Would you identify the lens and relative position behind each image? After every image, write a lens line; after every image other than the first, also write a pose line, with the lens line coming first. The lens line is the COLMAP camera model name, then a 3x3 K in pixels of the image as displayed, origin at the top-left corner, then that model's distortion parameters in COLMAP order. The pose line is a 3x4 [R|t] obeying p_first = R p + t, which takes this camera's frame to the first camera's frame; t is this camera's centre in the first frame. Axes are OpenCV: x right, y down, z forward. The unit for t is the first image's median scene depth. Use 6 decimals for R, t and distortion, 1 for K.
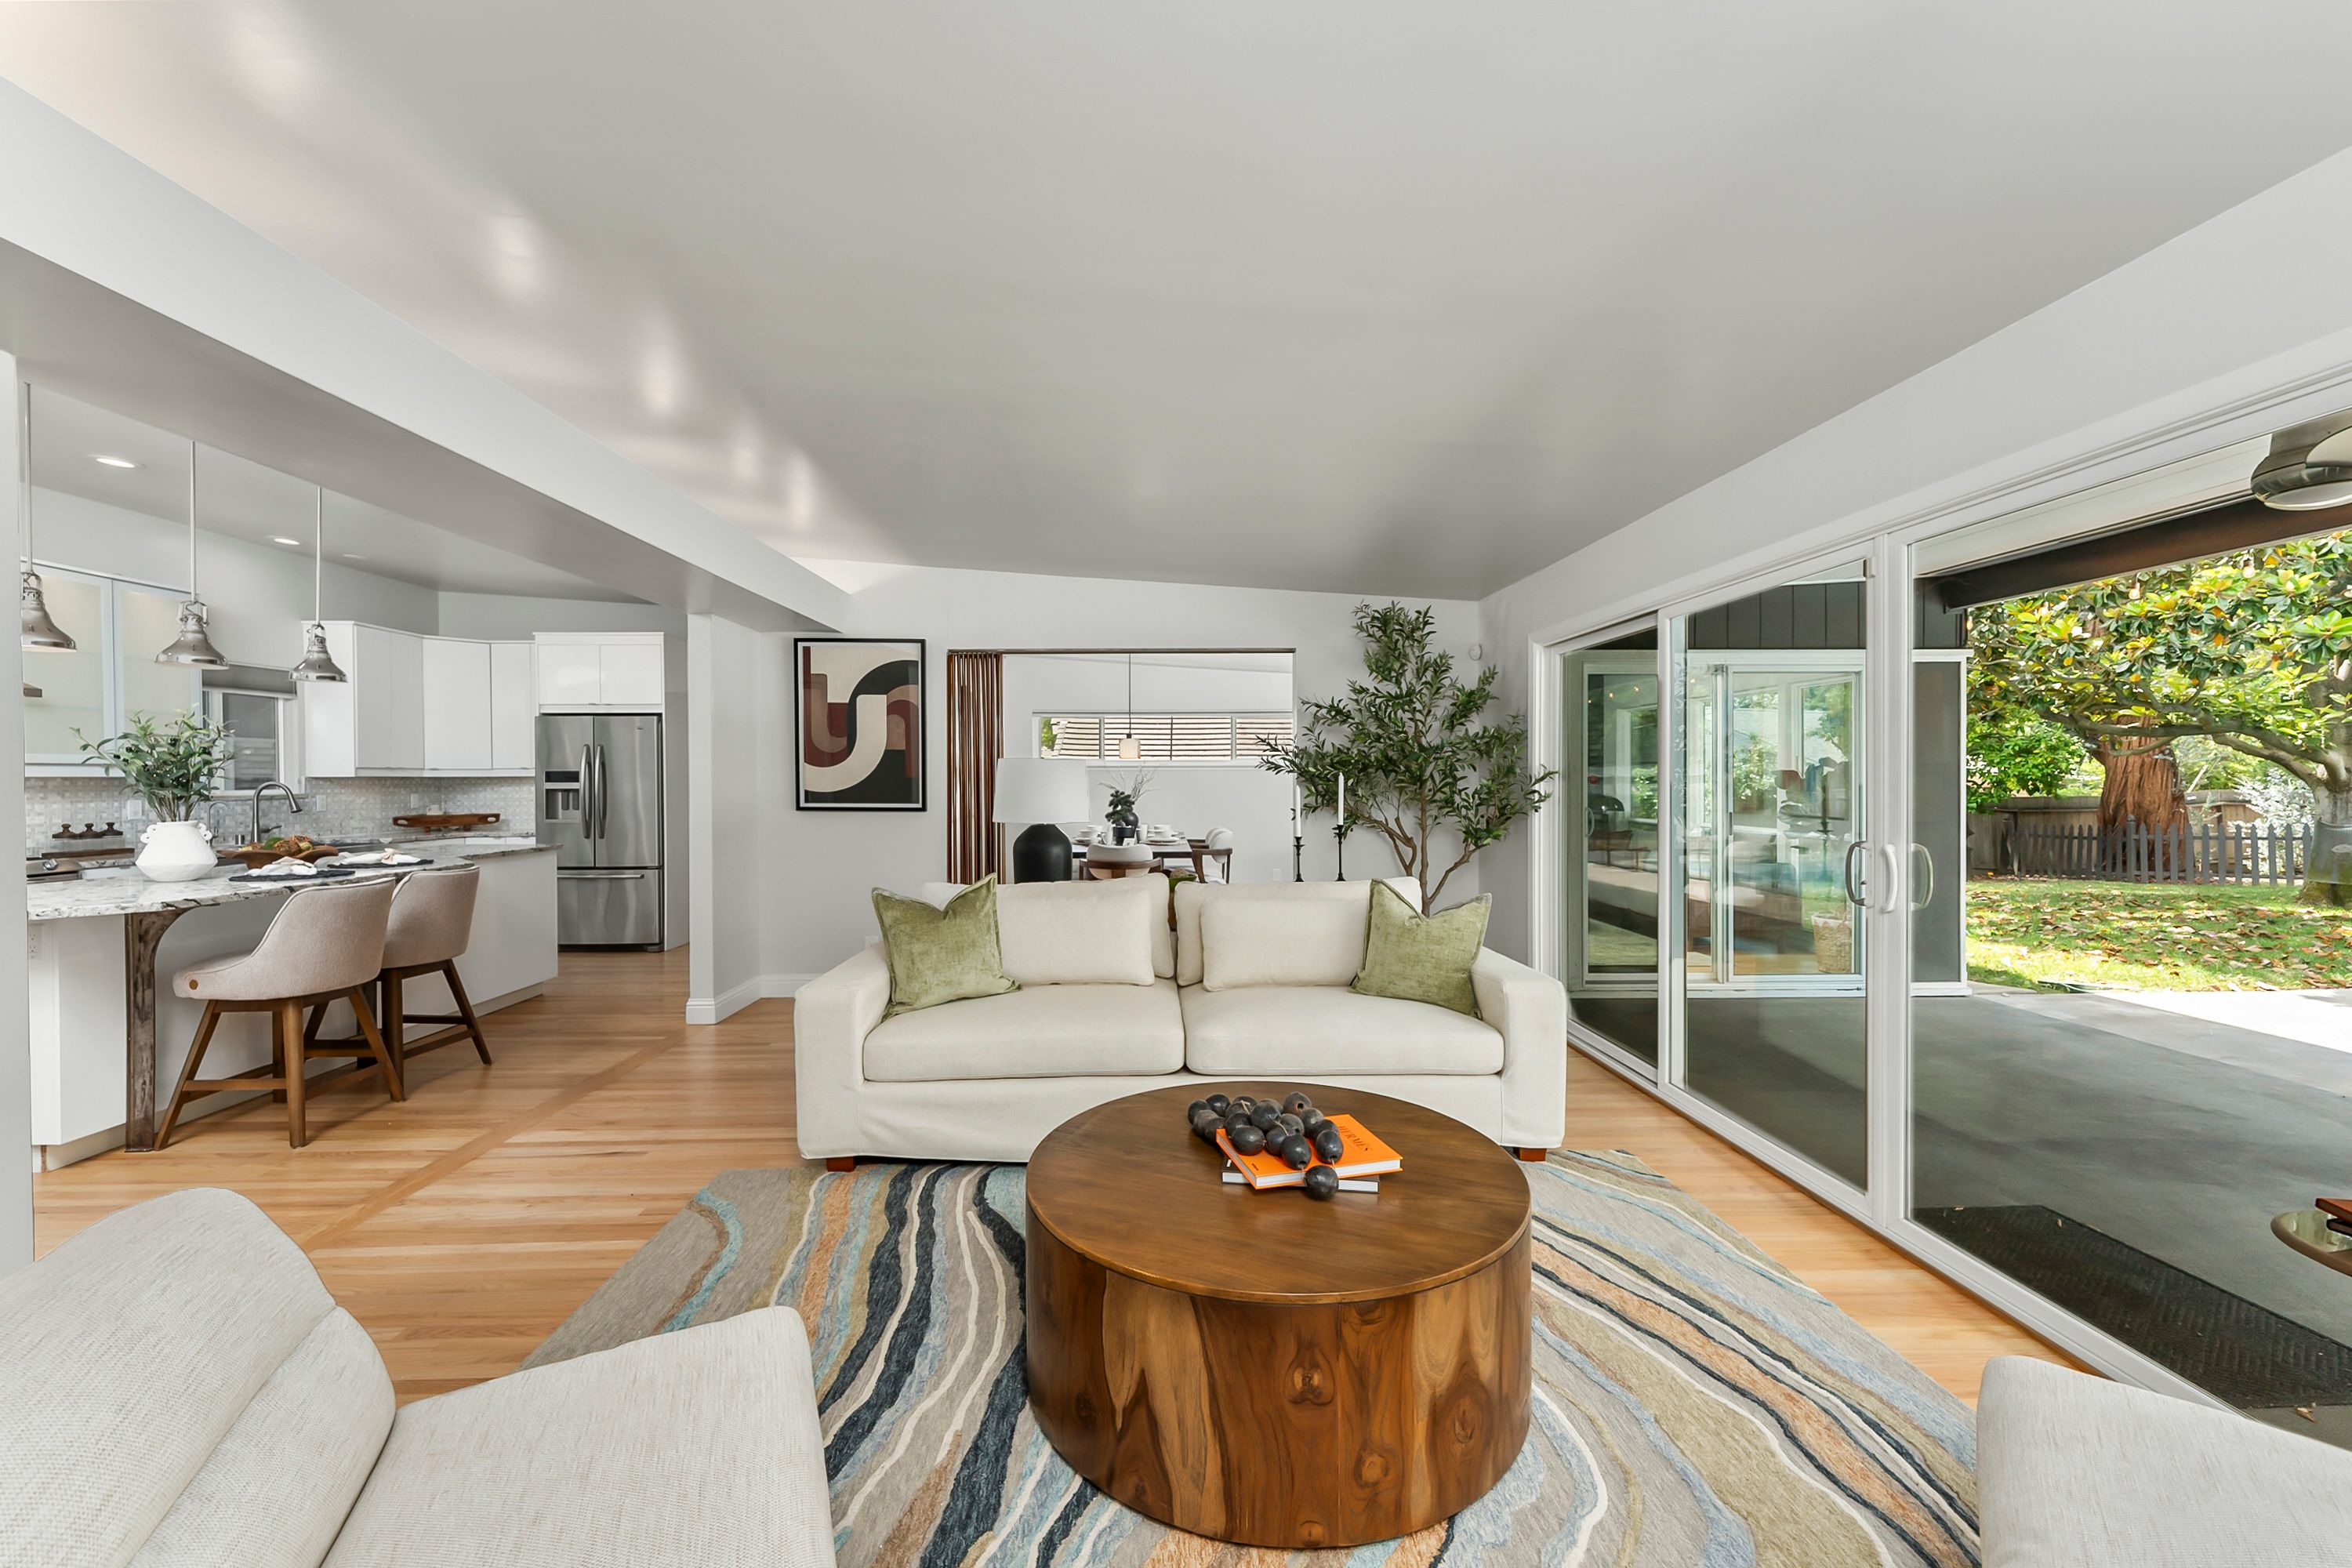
lens RADIAL K [[943.3, 0, 1167.9], [0, 943.3, 795.1], [0, 0, 1]] dist [0.003013, -0.000429]
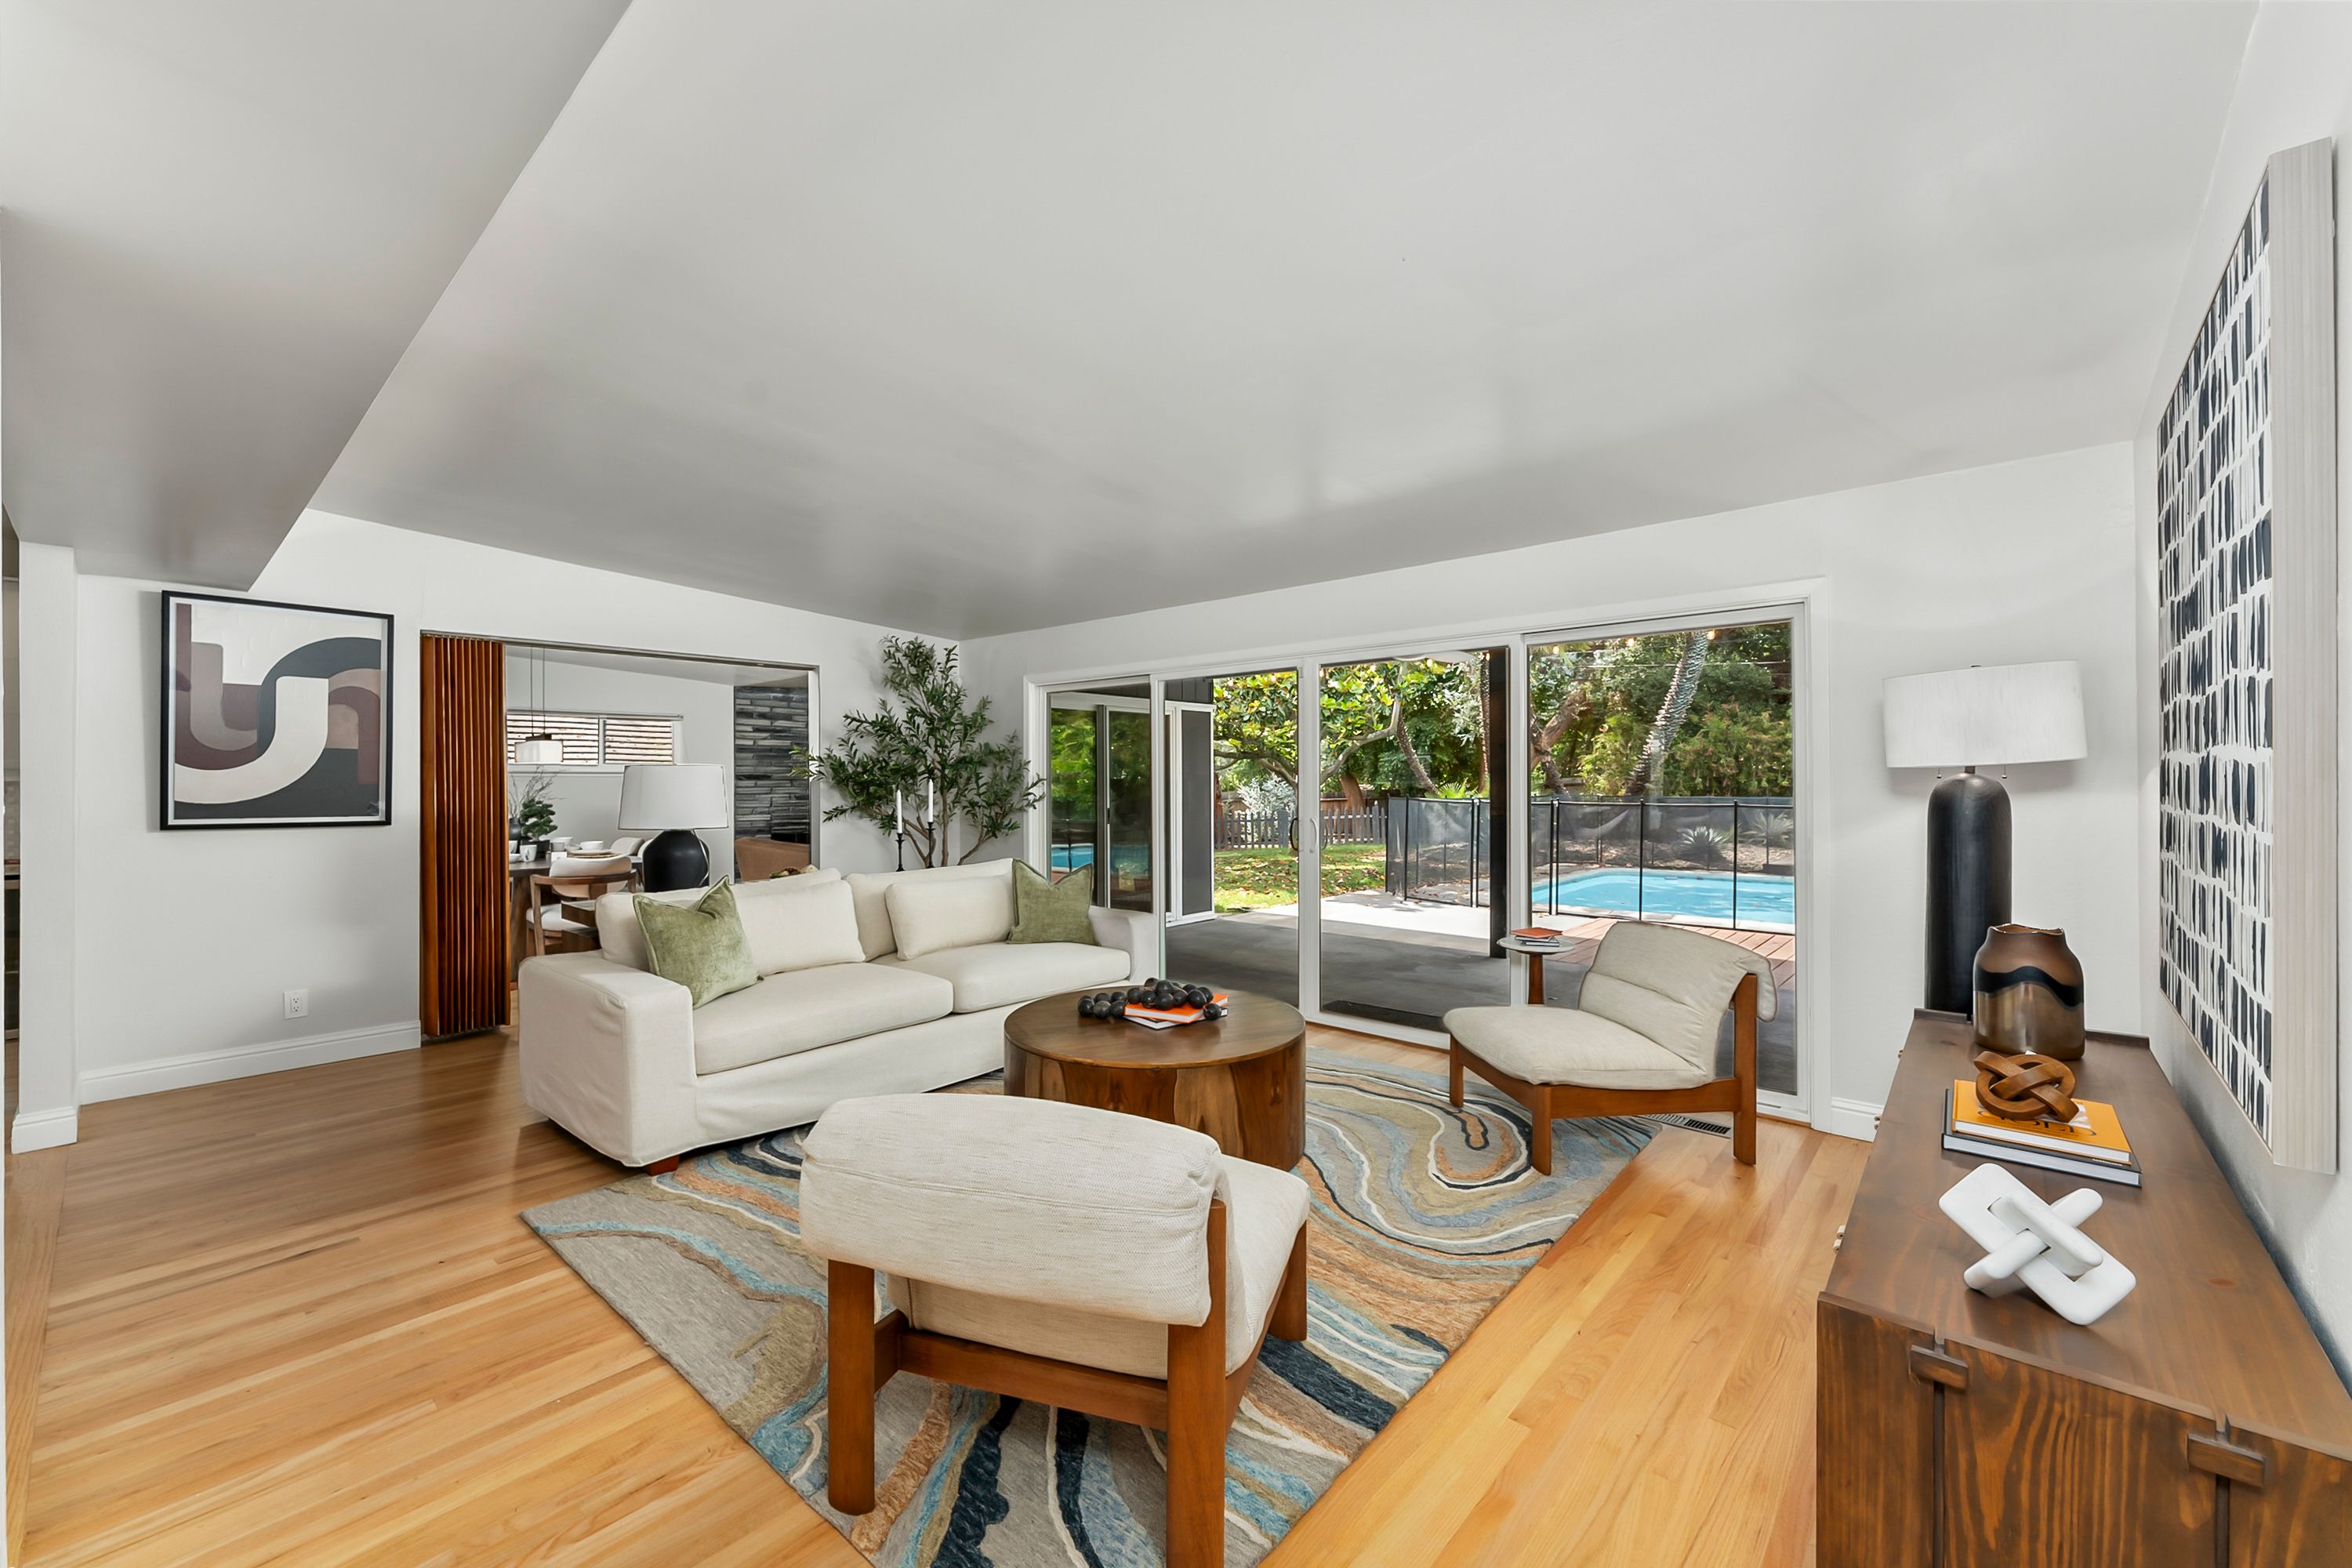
lens RADIAL K [[937.3, 0, 1171.2], [0, 937.3, 783.2], [0, 0, 1]] dist [-0.001004, -0.000066]
pose [[0.682470, 0.000236, 0.730914, -0.430857], [0.014738, 0.999792, -0.014084, 0.002380], [-0.730765, 0.020384, 0.682325, -0.054233]]
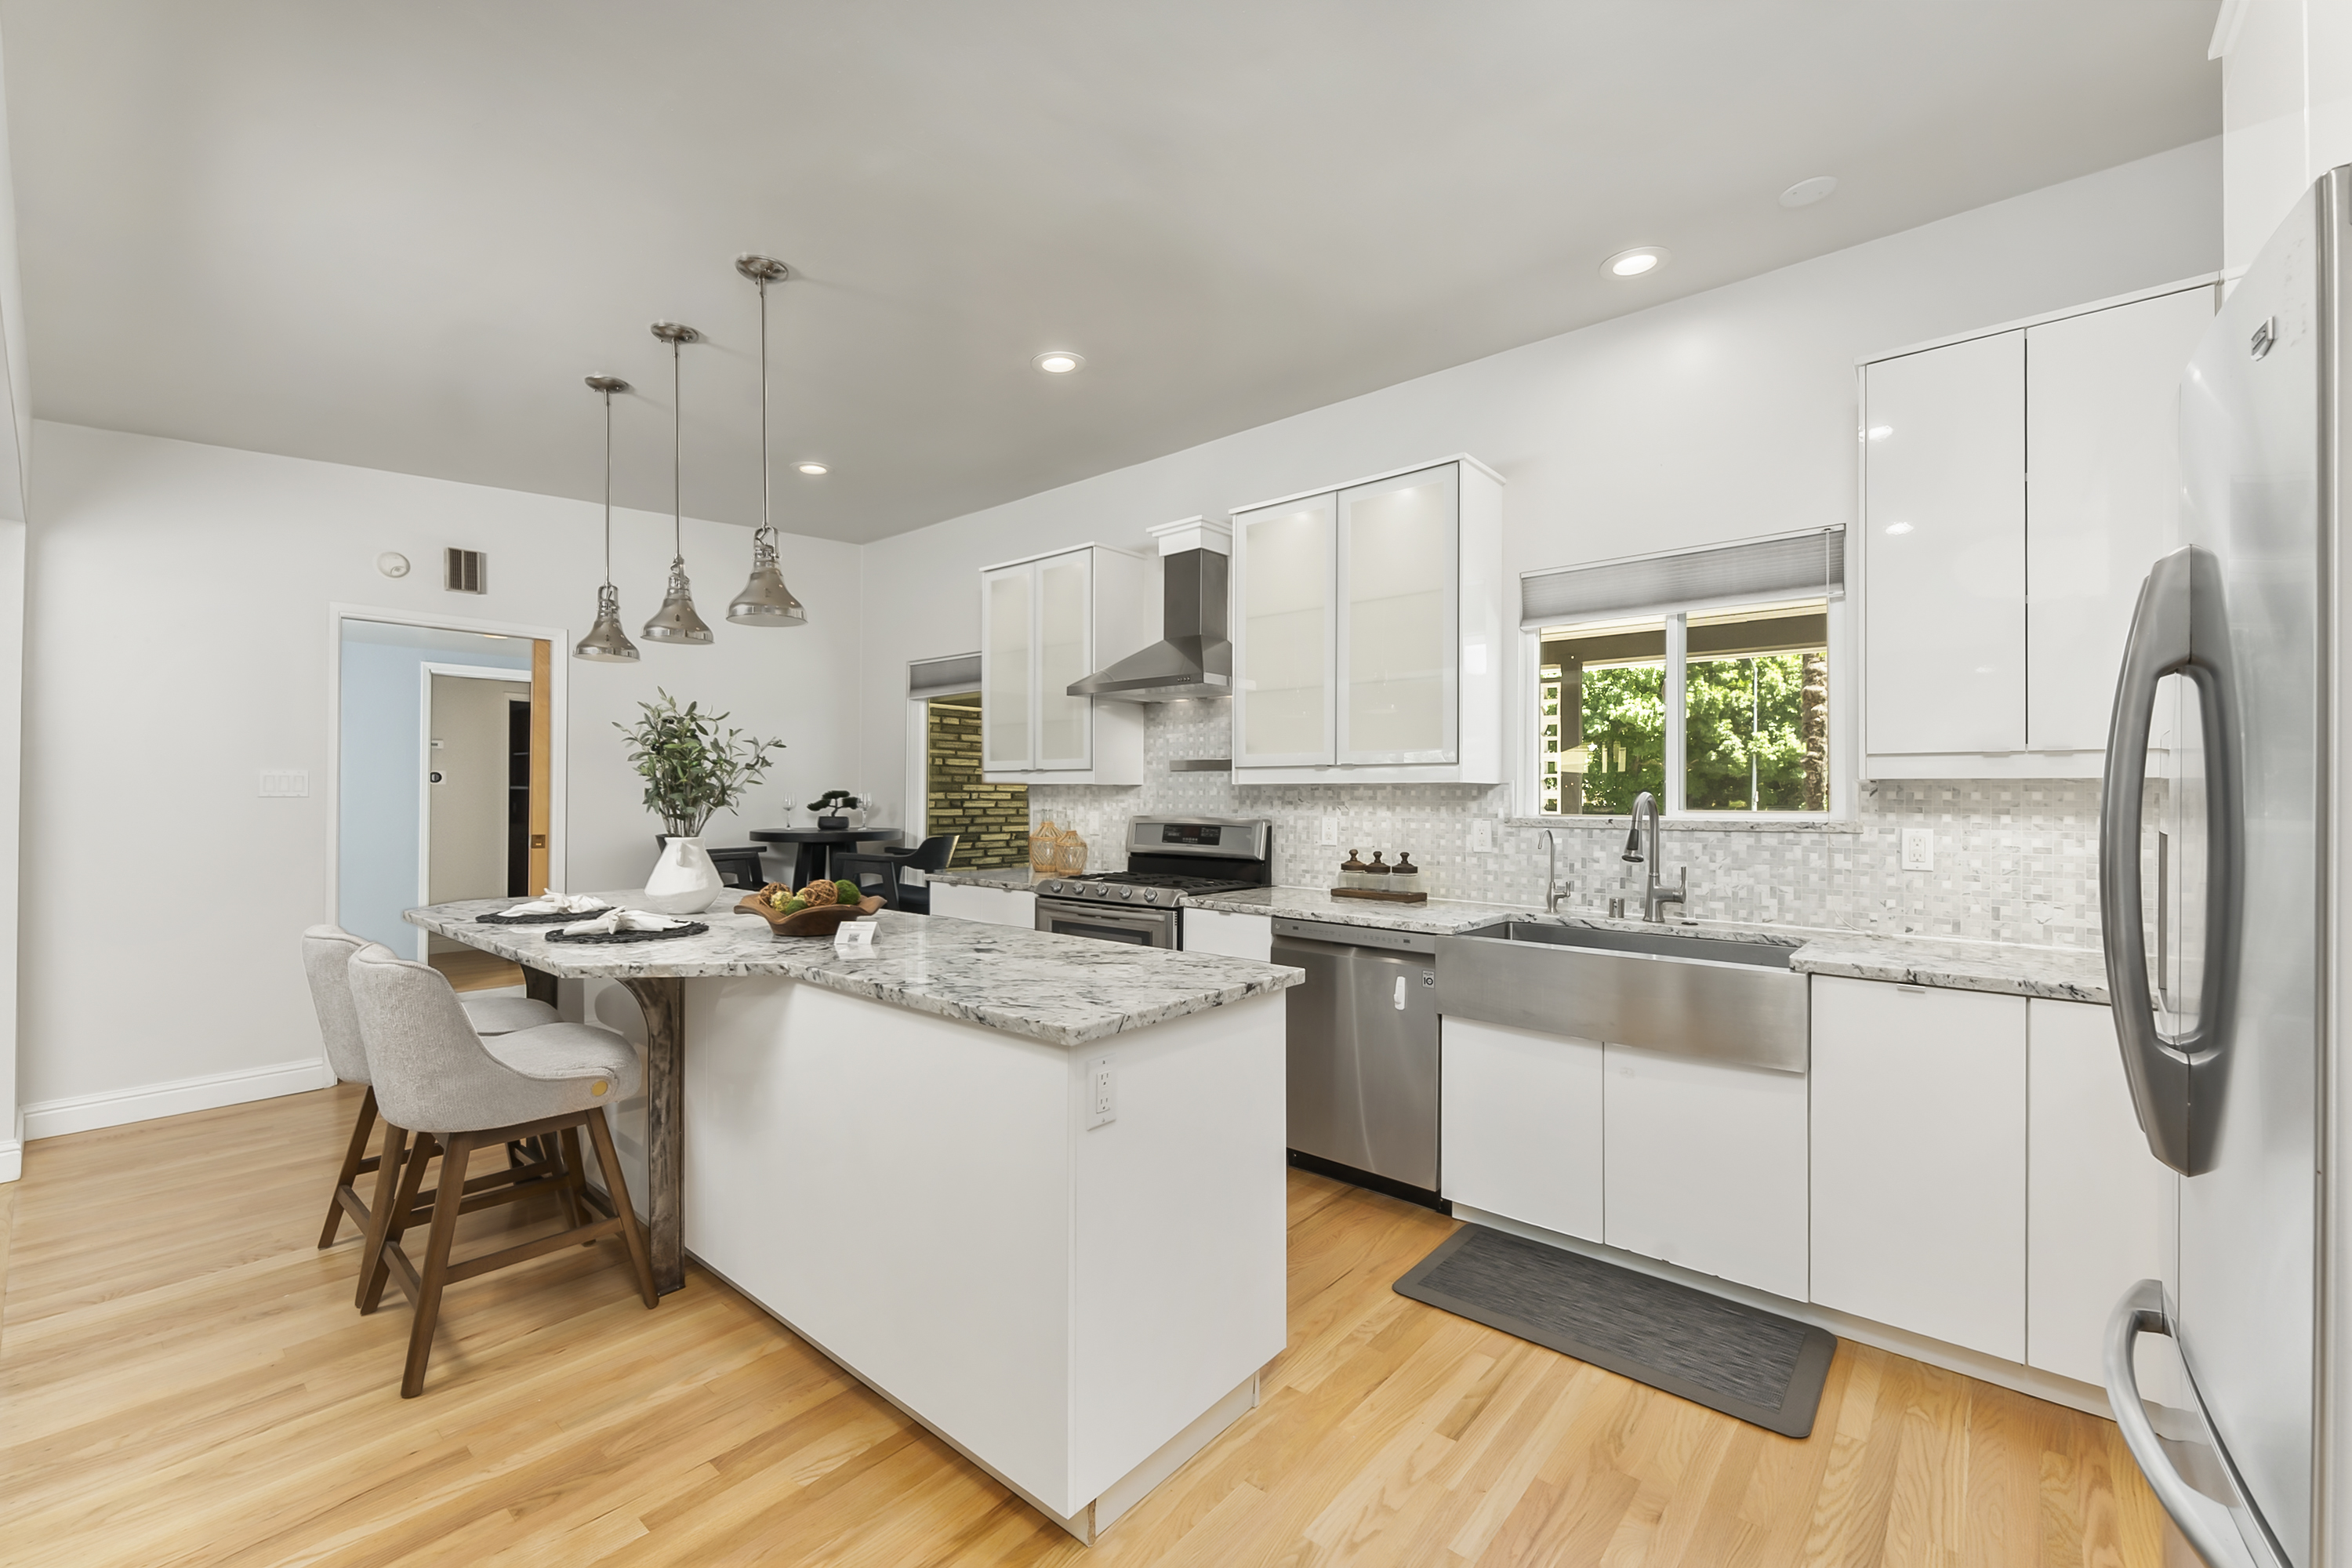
lens RADIAL K [[964.9, 0, 1161.5], [0, 964.9, 781.3], [0, 0, 1]] dist [-0.000349, 0.000056]
pose [[-0.674190, -0.008751, -0.738506, -0.519748], [-0.013833, 0.999904, 0.000780, -0.019945], [0.738429, 0.010741, -0.674246, 1.366000]]
